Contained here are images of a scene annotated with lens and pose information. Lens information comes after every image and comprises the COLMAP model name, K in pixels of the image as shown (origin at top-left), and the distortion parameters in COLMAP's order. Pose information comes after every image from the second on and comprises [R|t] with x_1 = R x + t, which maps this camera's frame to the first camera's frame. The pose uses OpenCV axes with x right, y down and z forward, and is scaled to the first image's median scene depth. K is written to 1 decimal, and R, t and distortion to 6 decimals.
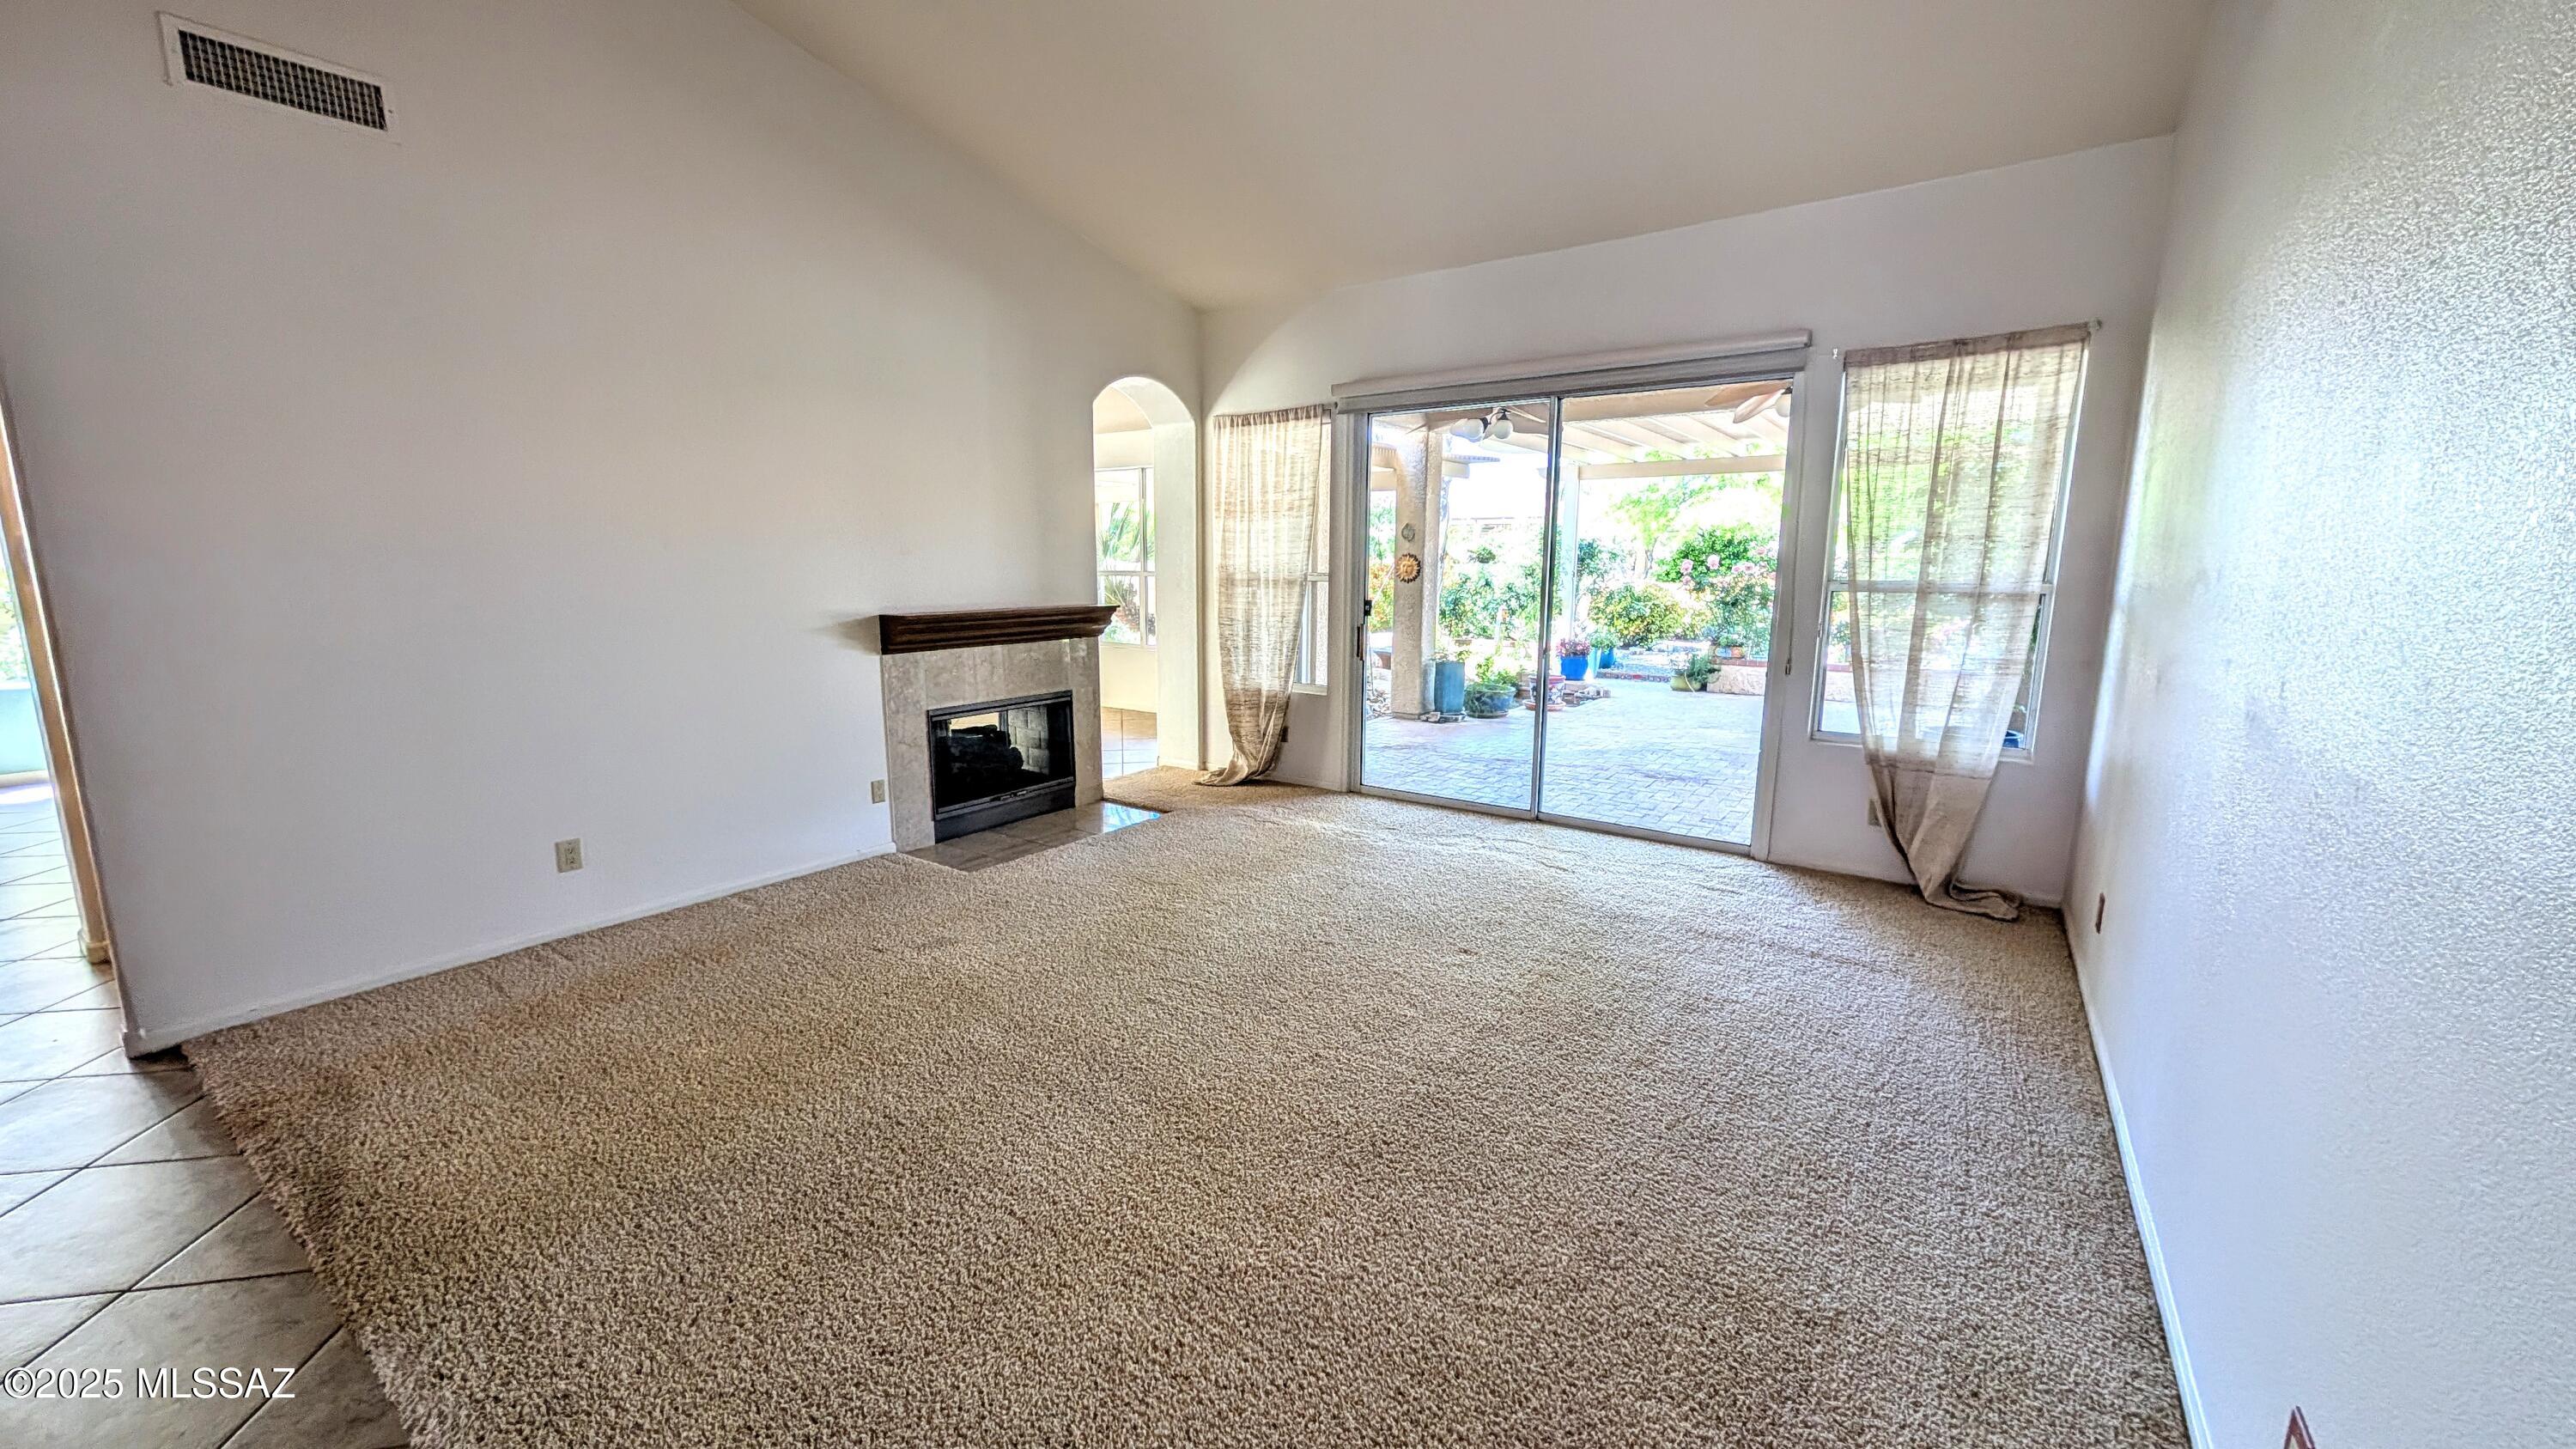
lens RADIAL K [[962.8, 0, 1288.0], [0, 962.8, 724.5], [0, 0, 1]] dist [-0.001417, -0.000184]
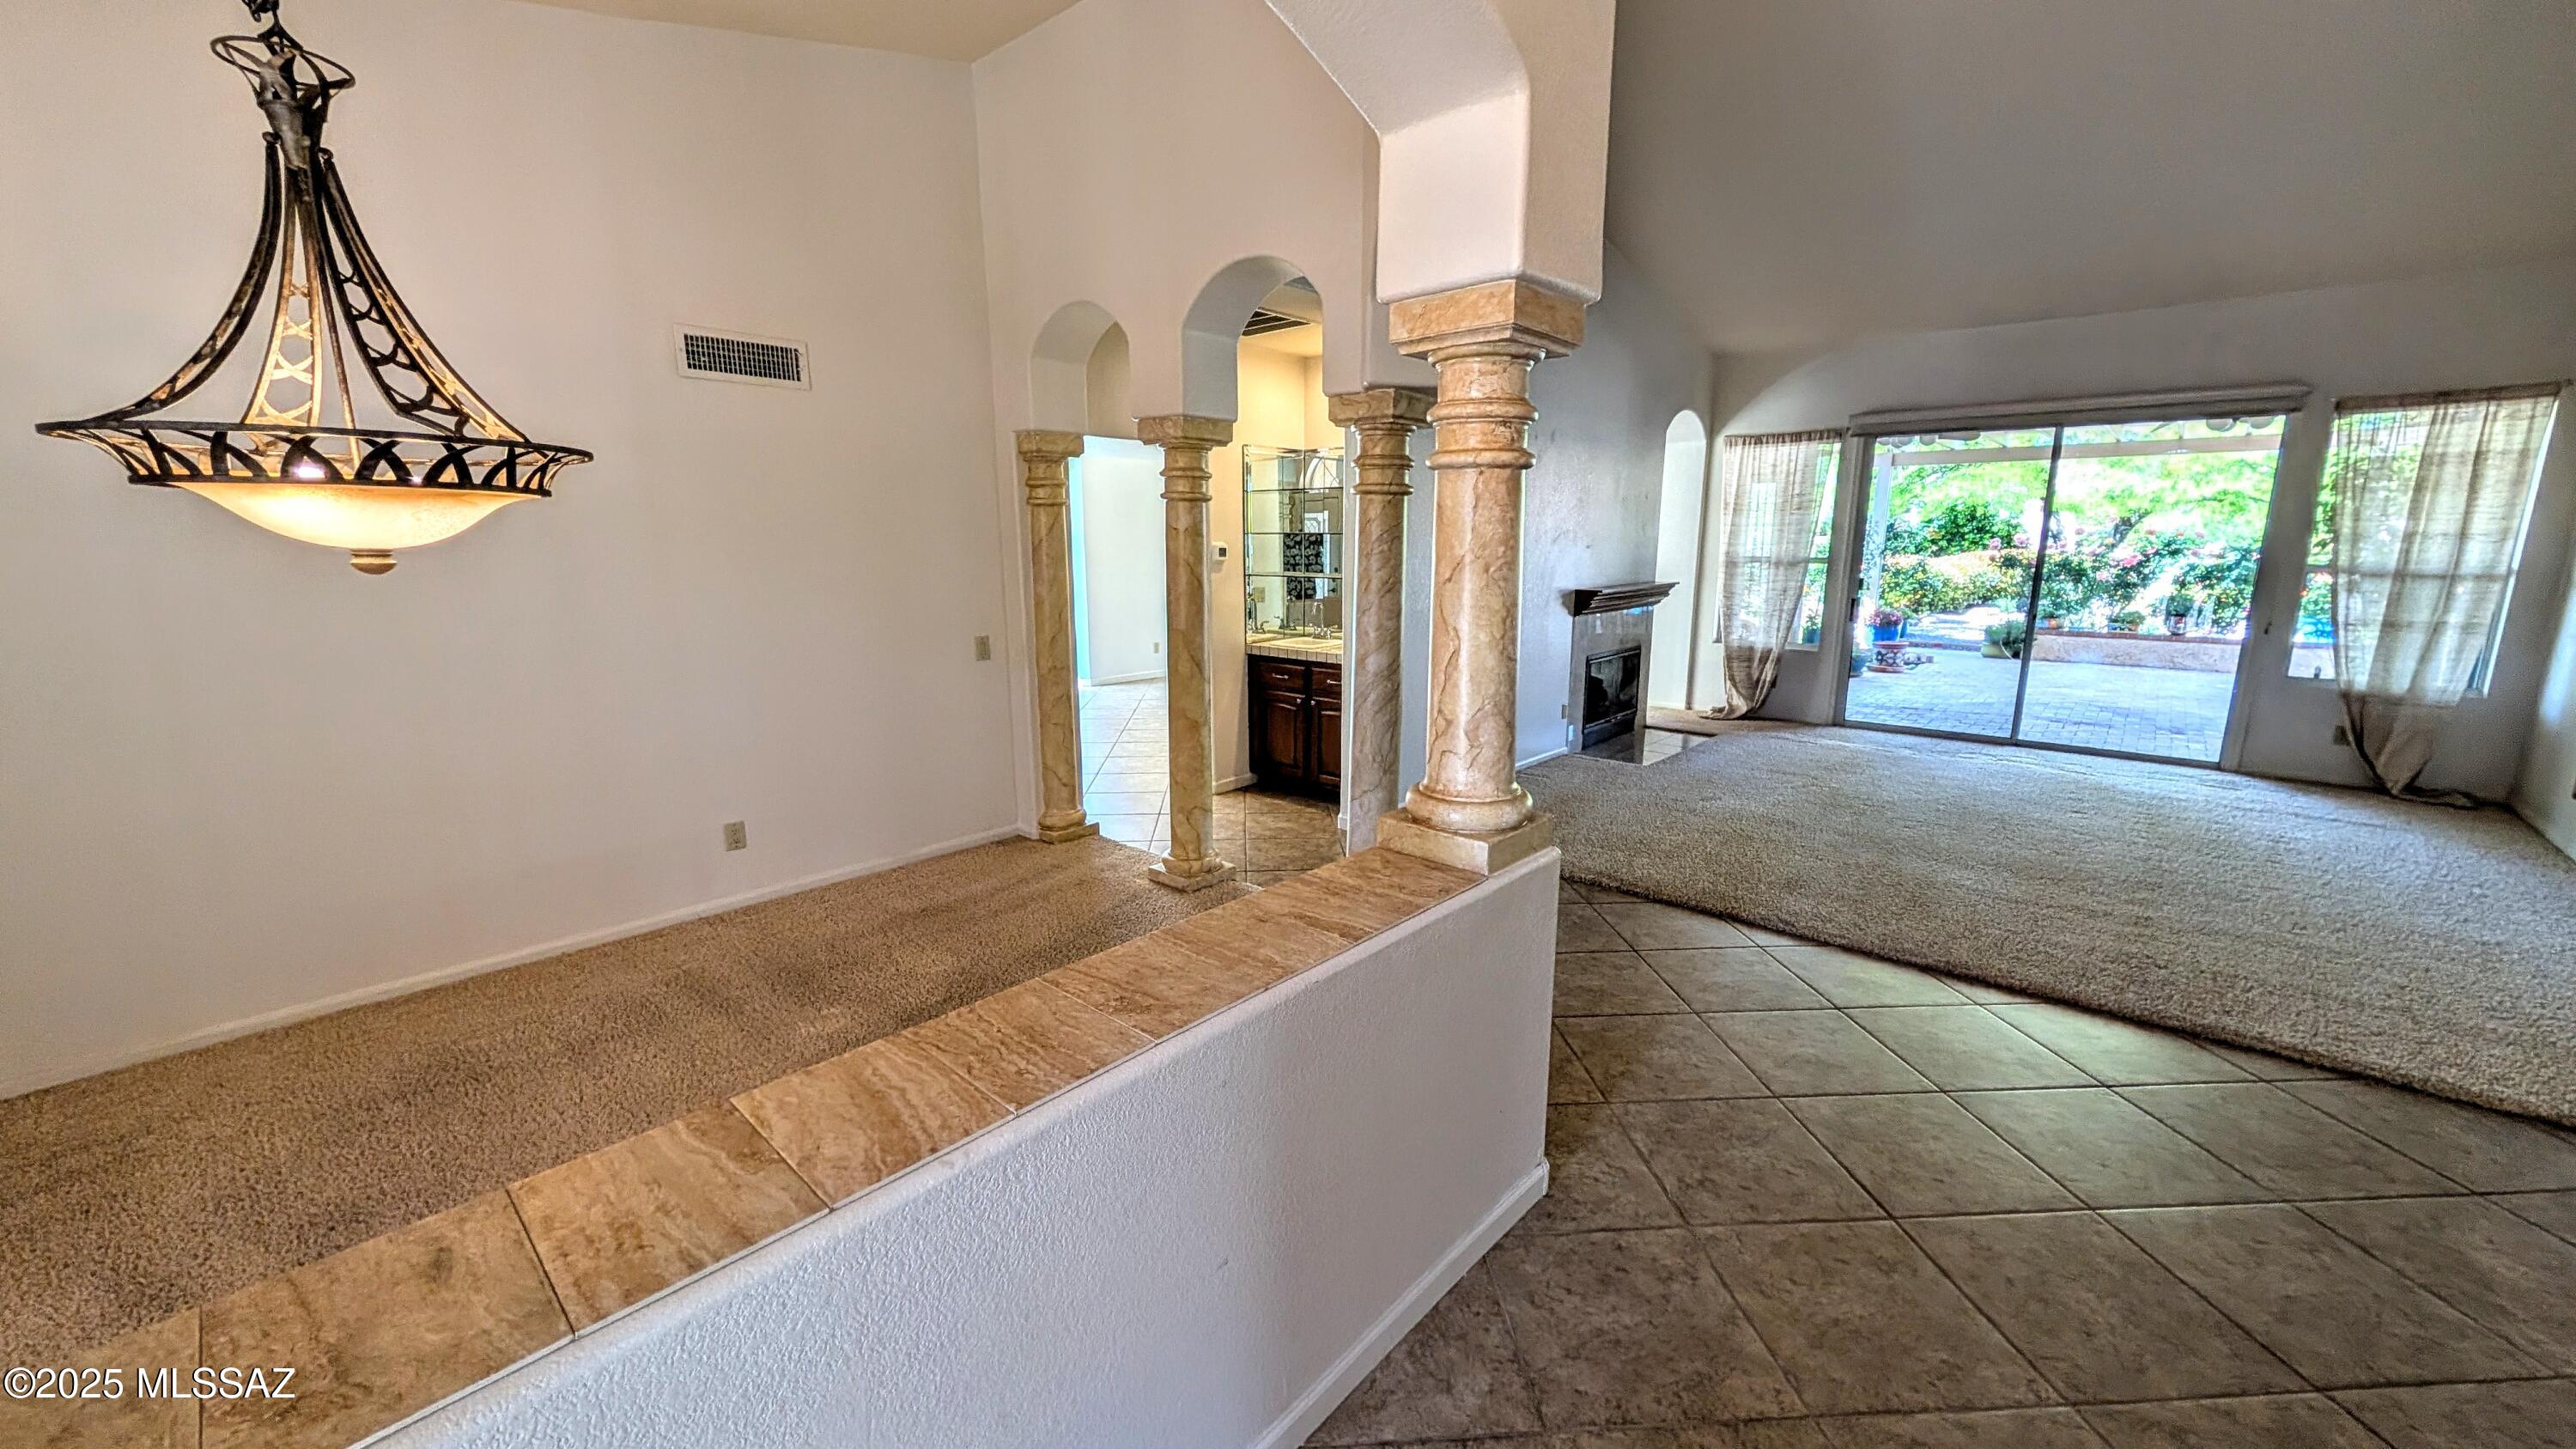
lens RADIAL K [[962.8, 0, 1288.0], [0, 962.8, 724.5], [0, 0, 1]] dist [-0.001417, -0.000184]
pose [[0.993230, 0.016431, -0.114993, -0.615097], [-0.013152, 0.999487, 0.029213, 0.047716], [0.115414, -0.027503, 0.992937, -0.451236]]
